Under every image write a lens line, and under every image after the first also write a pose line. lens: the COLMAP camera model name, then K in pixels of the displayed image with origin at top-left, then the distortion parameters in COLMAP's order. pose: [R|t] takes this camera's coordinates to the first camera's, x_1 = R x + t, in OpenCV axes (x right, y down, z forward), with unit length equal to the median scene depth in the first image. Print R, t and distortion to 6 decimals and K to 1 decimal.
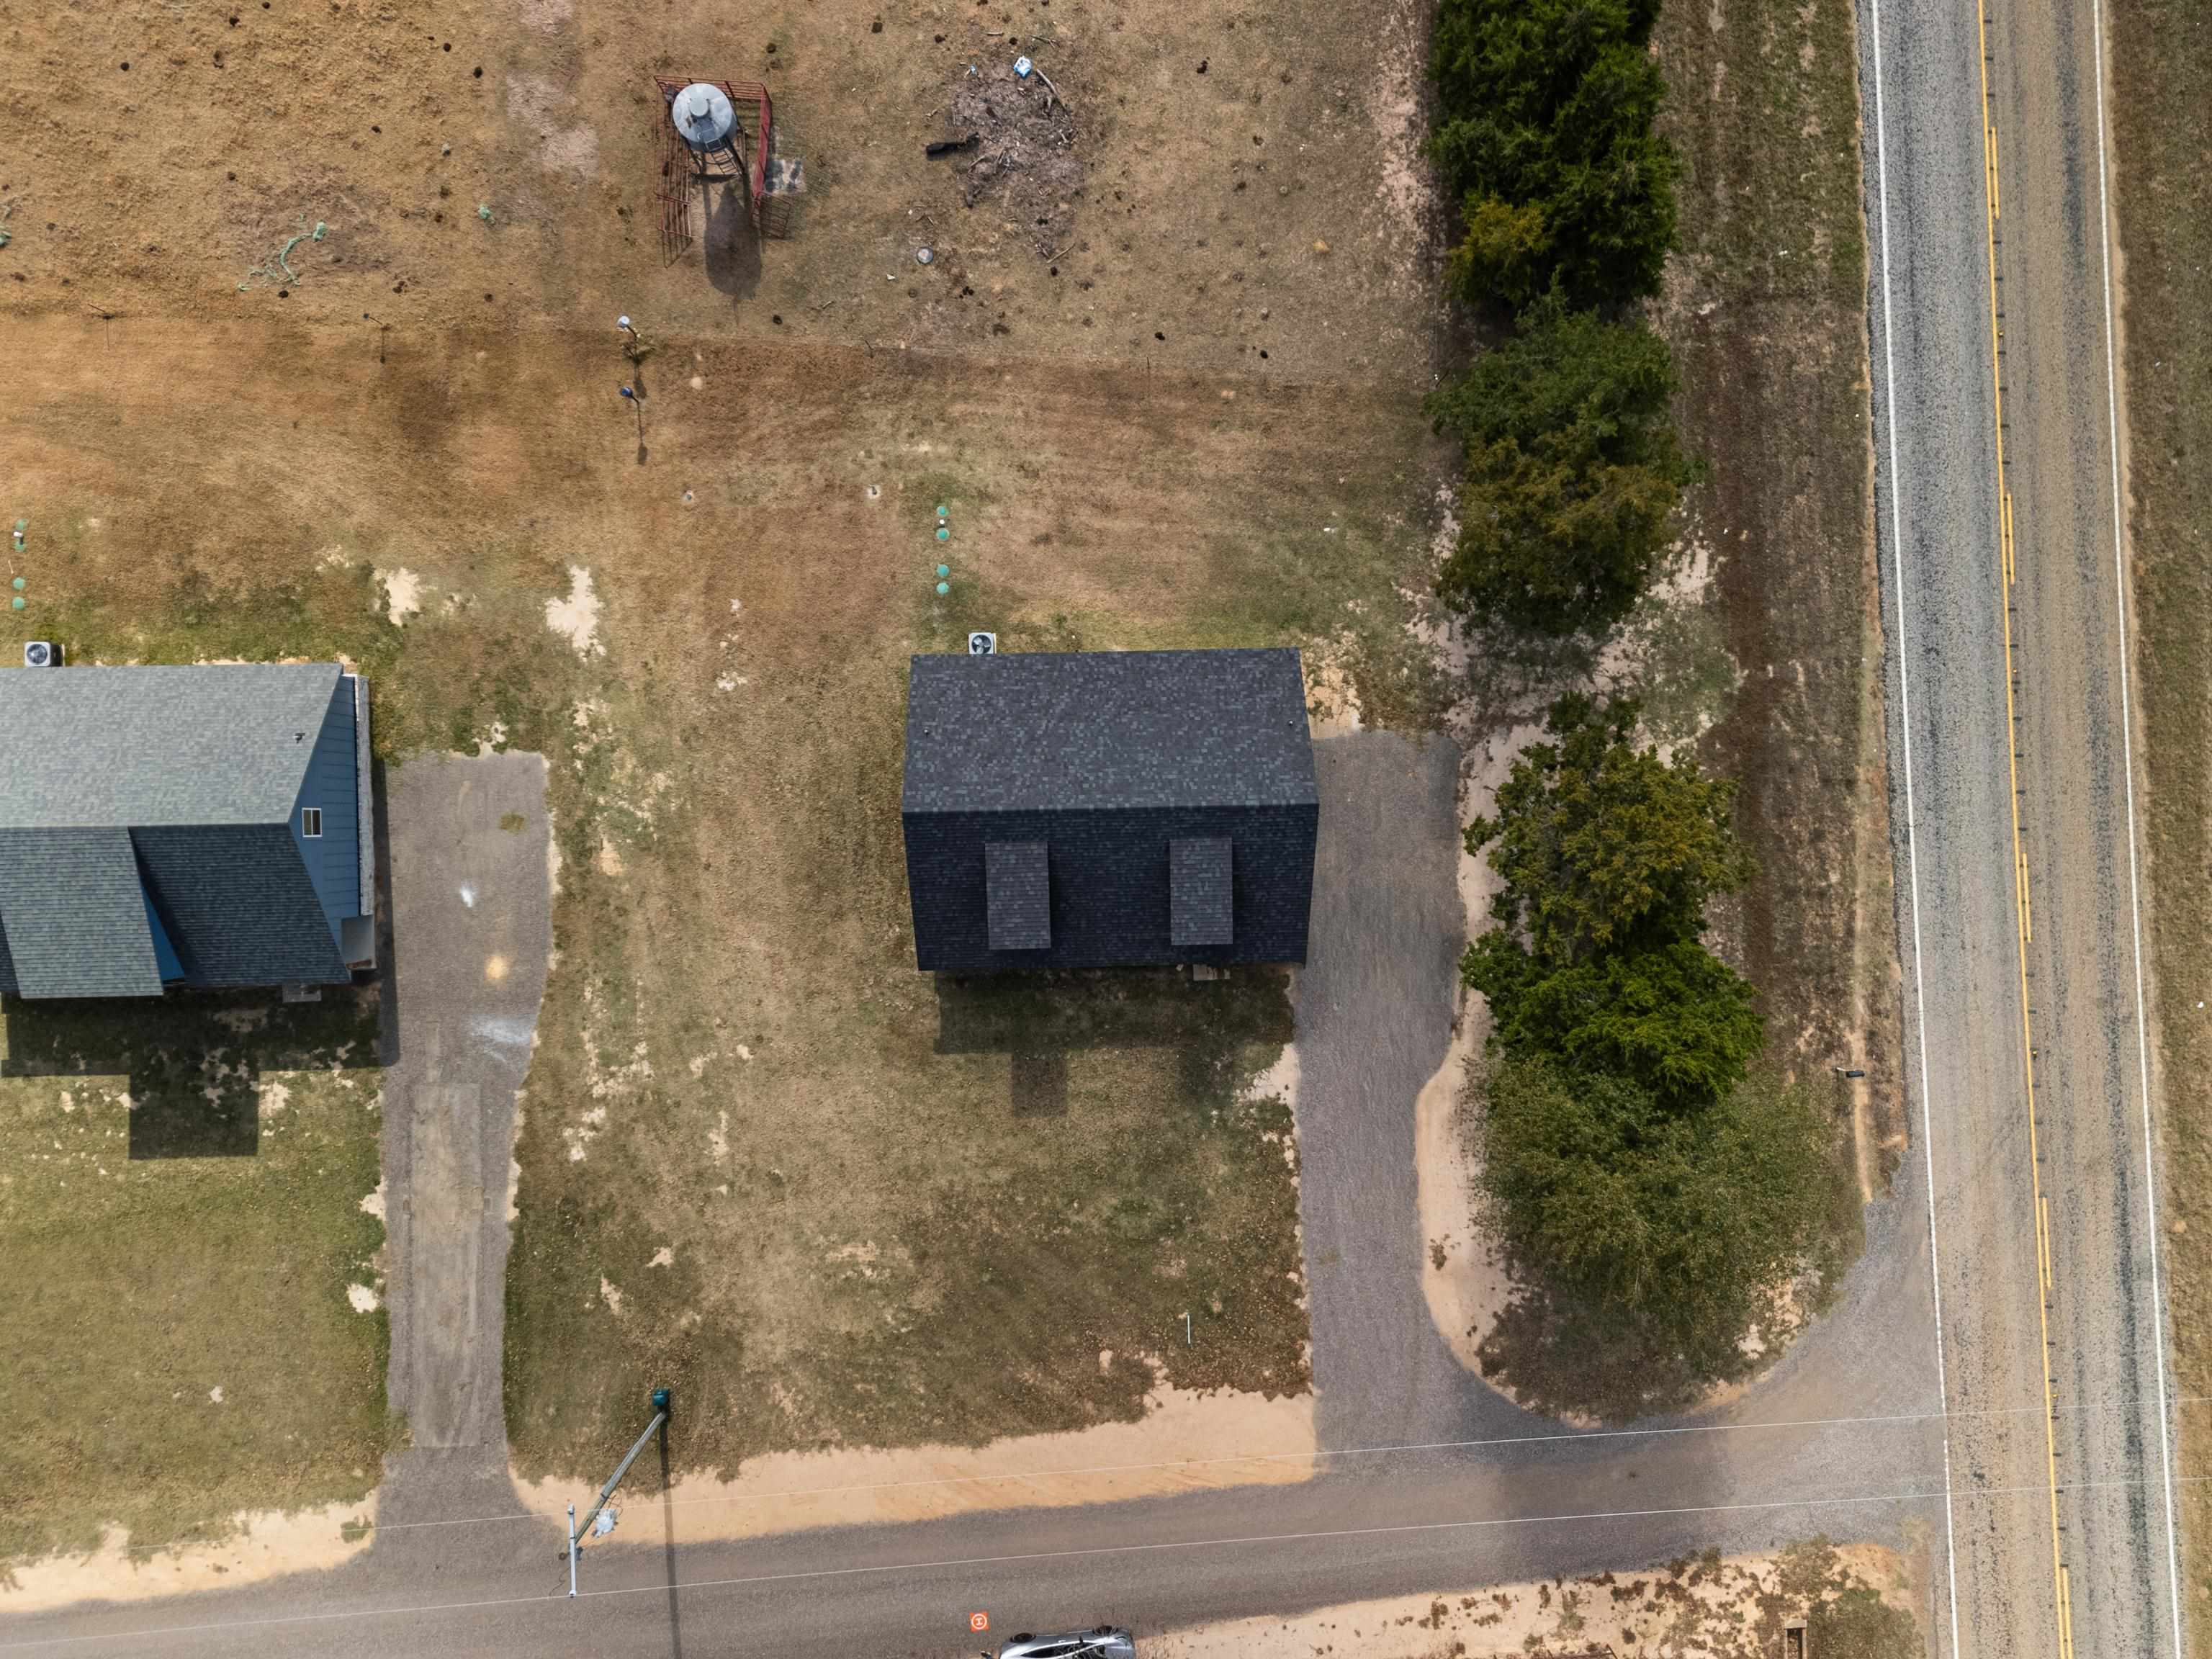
lens RADIAL K [[1626.2, 0, 1096.0], [0, 1626.2, 826.0], [0, 0, 1]] dist [0.065488, -0.054546]
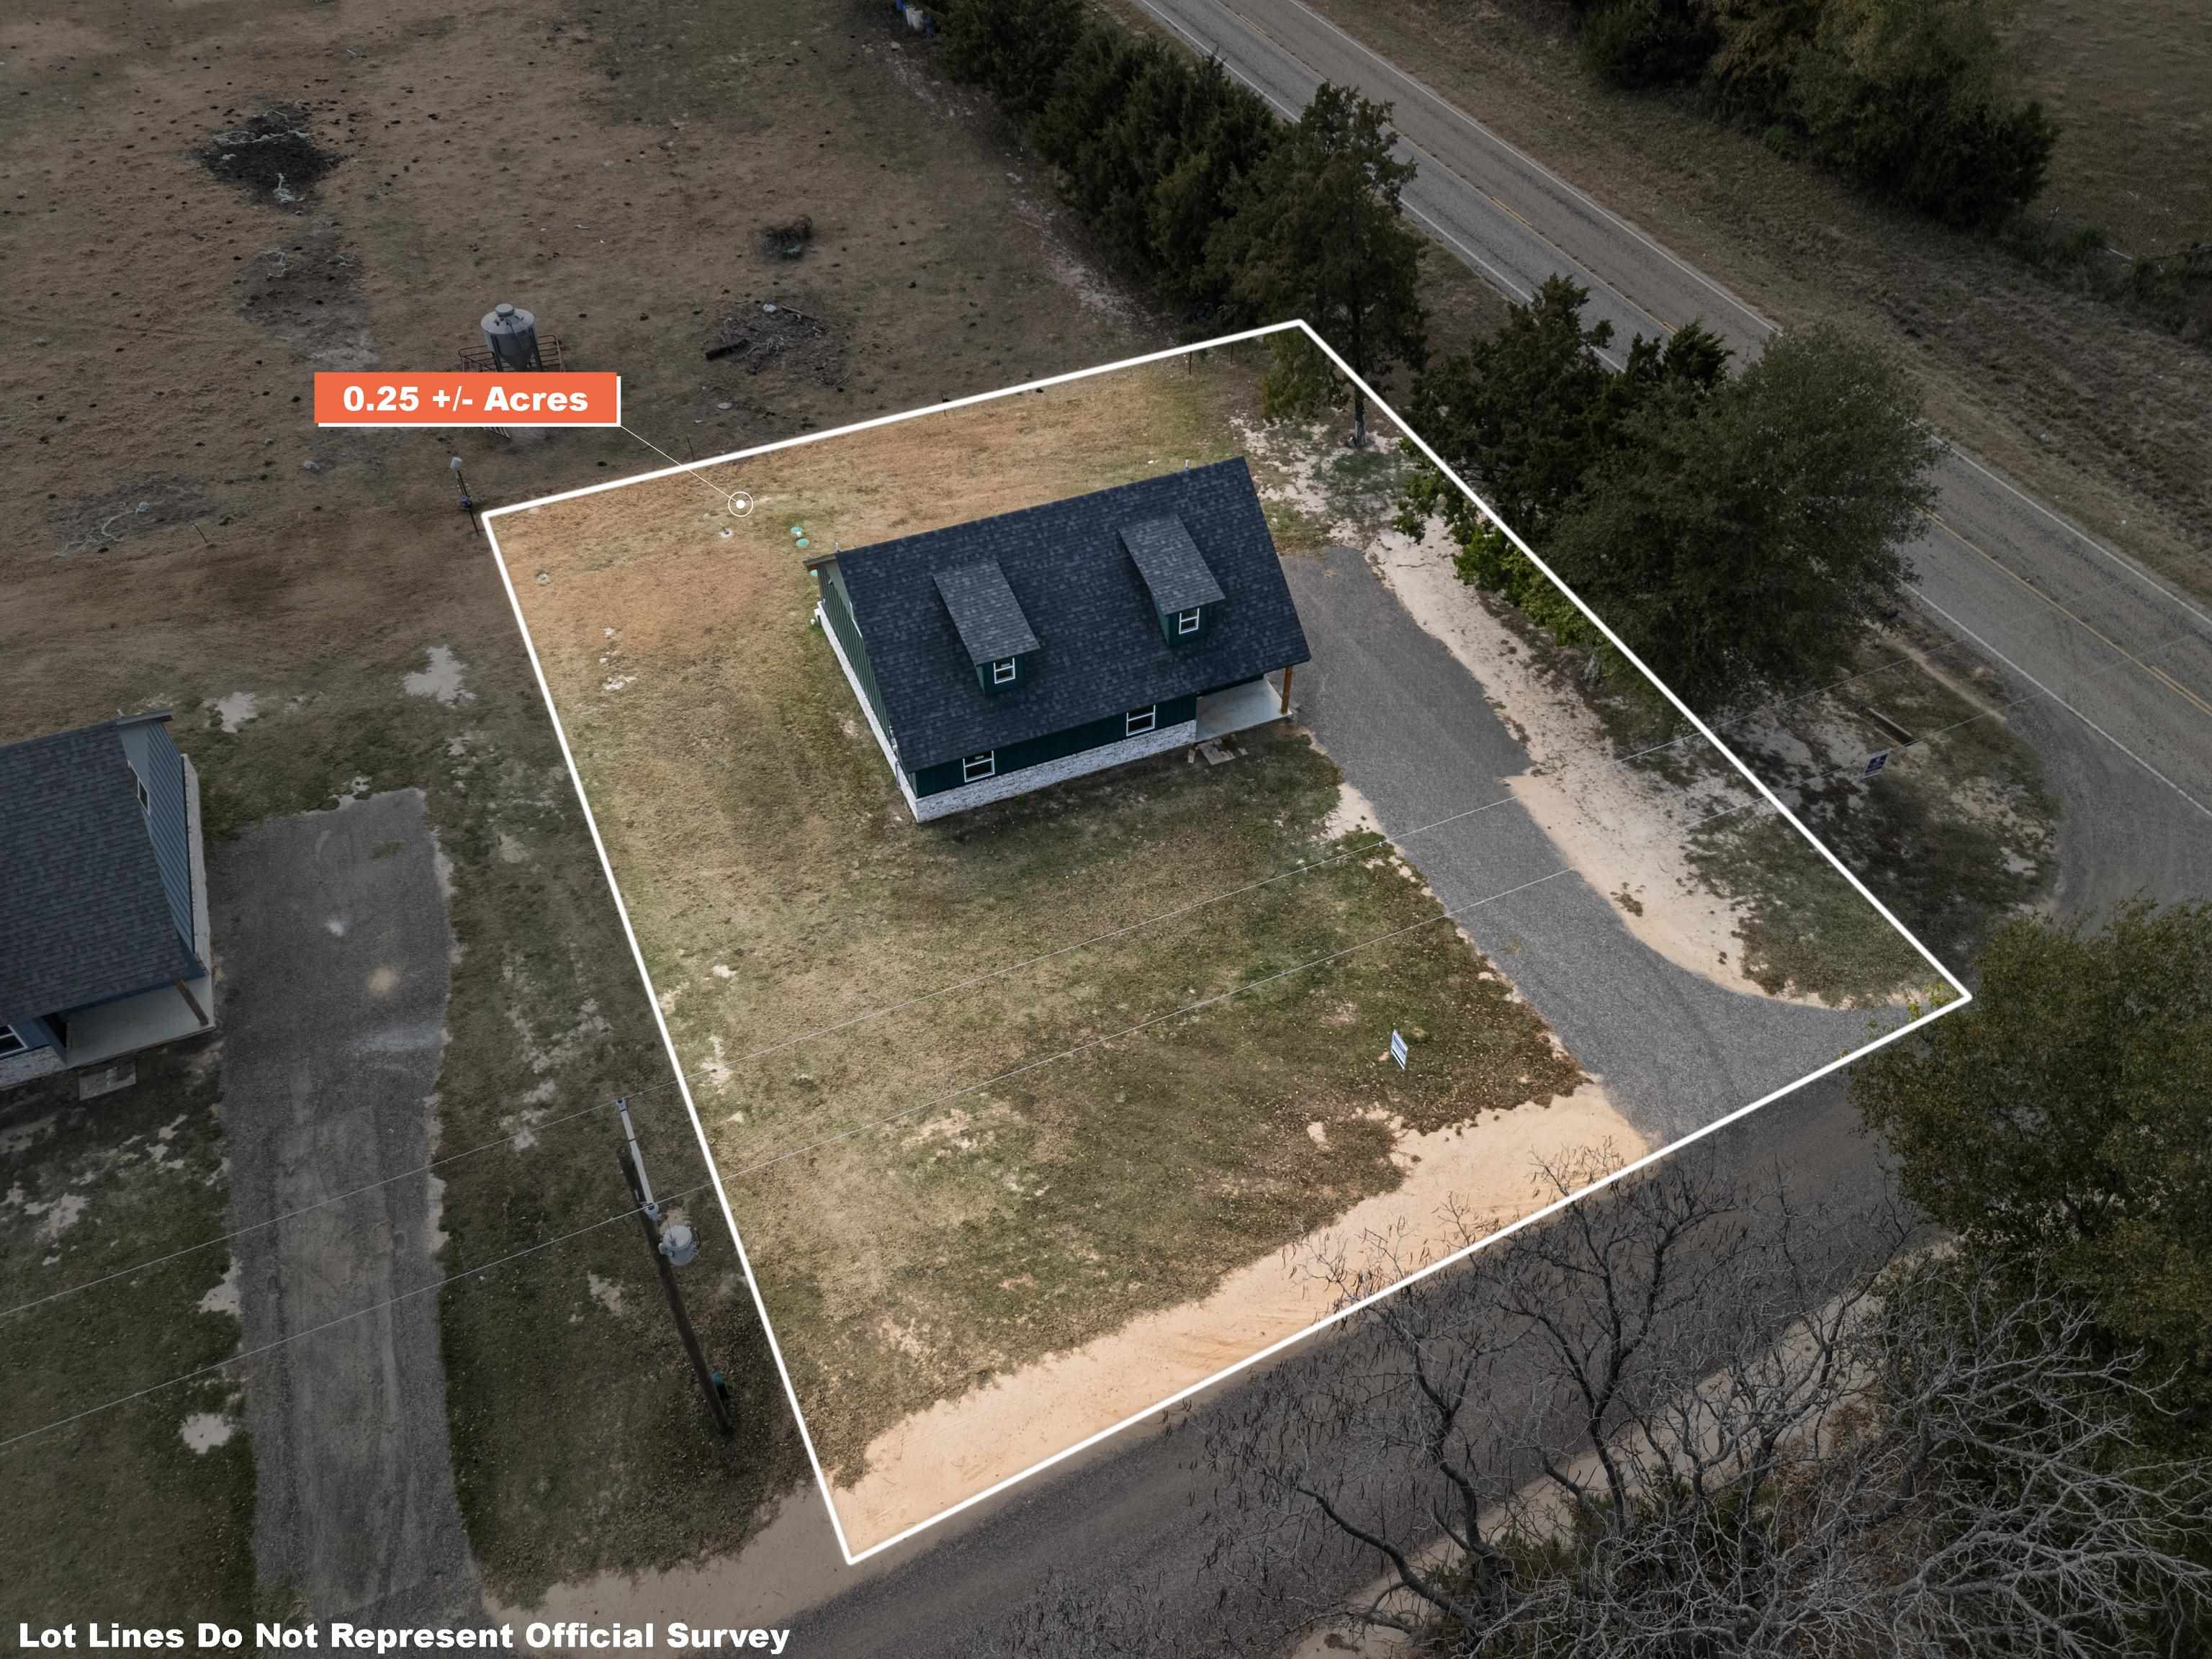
lens RADIAL K [[1626.2, 0, 1110.1], [0, 1626.2, 835.6], [0, 0, 1]] dist [0.065488, -0.054546]
pose [[0.927495, -0.277180, 0.250848, -0.222303], [0.373680, 0.668014, -0.643521, 0.667081], [0.010801, 0.690600, 0.723157, 0.395020]]
